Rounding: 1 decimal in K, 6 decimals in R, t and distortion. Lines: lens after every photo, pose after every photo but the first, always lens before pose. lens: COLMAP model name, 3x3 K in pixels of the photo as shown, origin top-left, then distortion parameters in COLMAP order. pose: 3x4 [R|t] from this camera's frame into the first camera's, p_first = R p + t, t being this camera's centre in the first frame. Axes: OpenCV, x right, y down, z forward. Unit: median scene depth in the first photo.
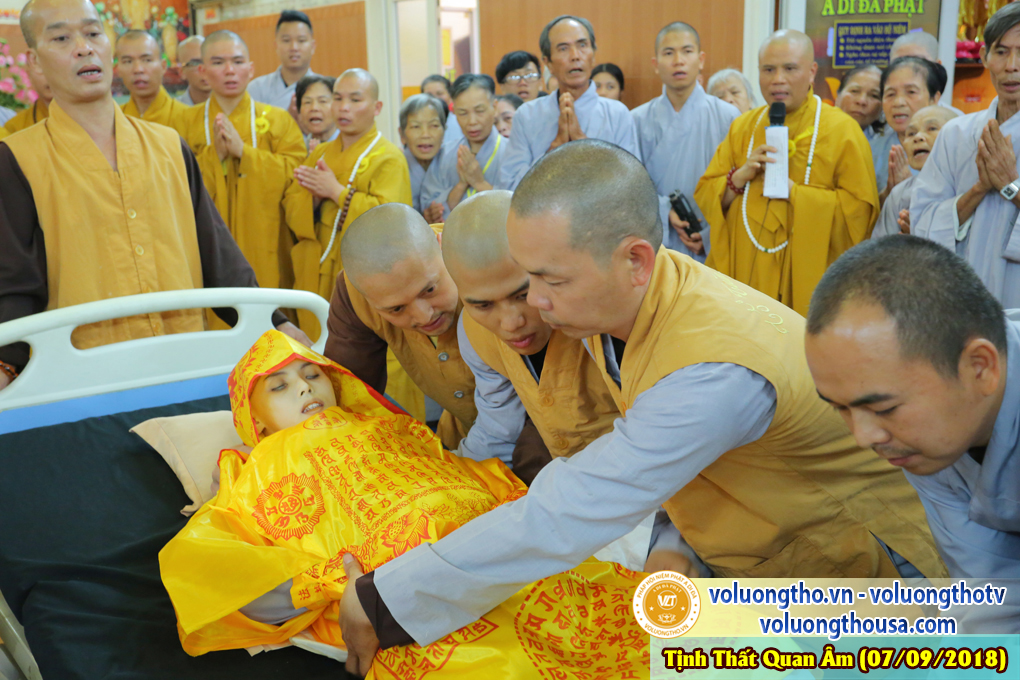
lens RADIAL K [[1098.7, 0, 511.5], [0, 1098.7, 378.7], [0, 0, 1]] dist [0.006146, 0.034185]
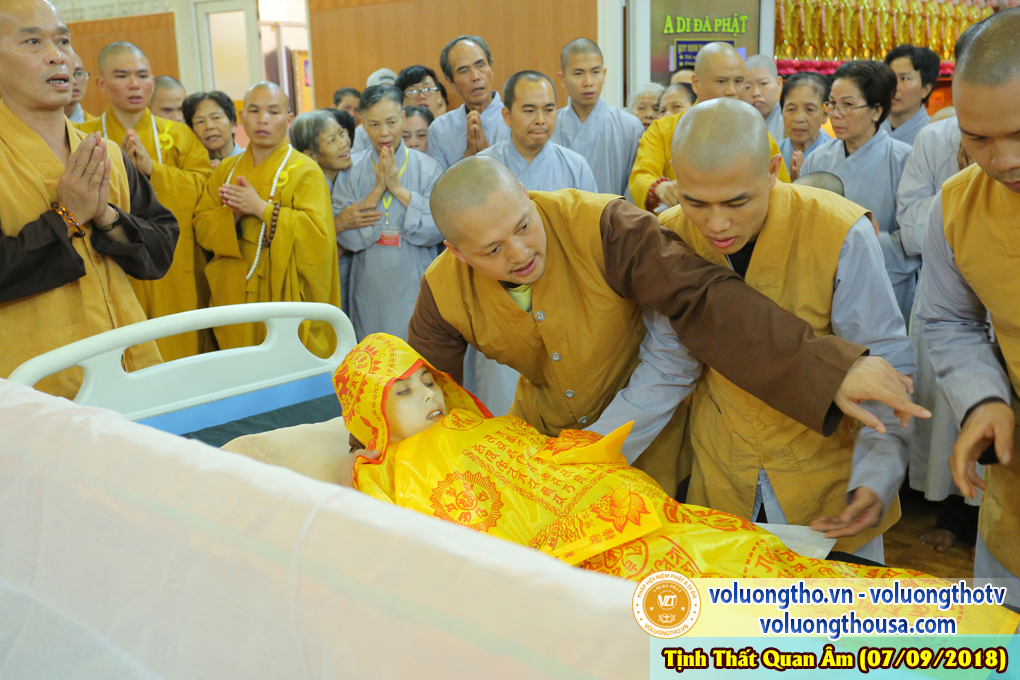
lens RADIAL K [[1126.6, 0, 510.0], [0, 1126.6, 340.0], [0, 0, 1]] dist [0.002238, 0.054697]
pose [[0.973742, -0.053308, 0.221325, -0.167114], [0.065390, 0.996723, -0.047625, 0.008241], [-0.218061, 0.060847, 0.974037, -0.009666]]
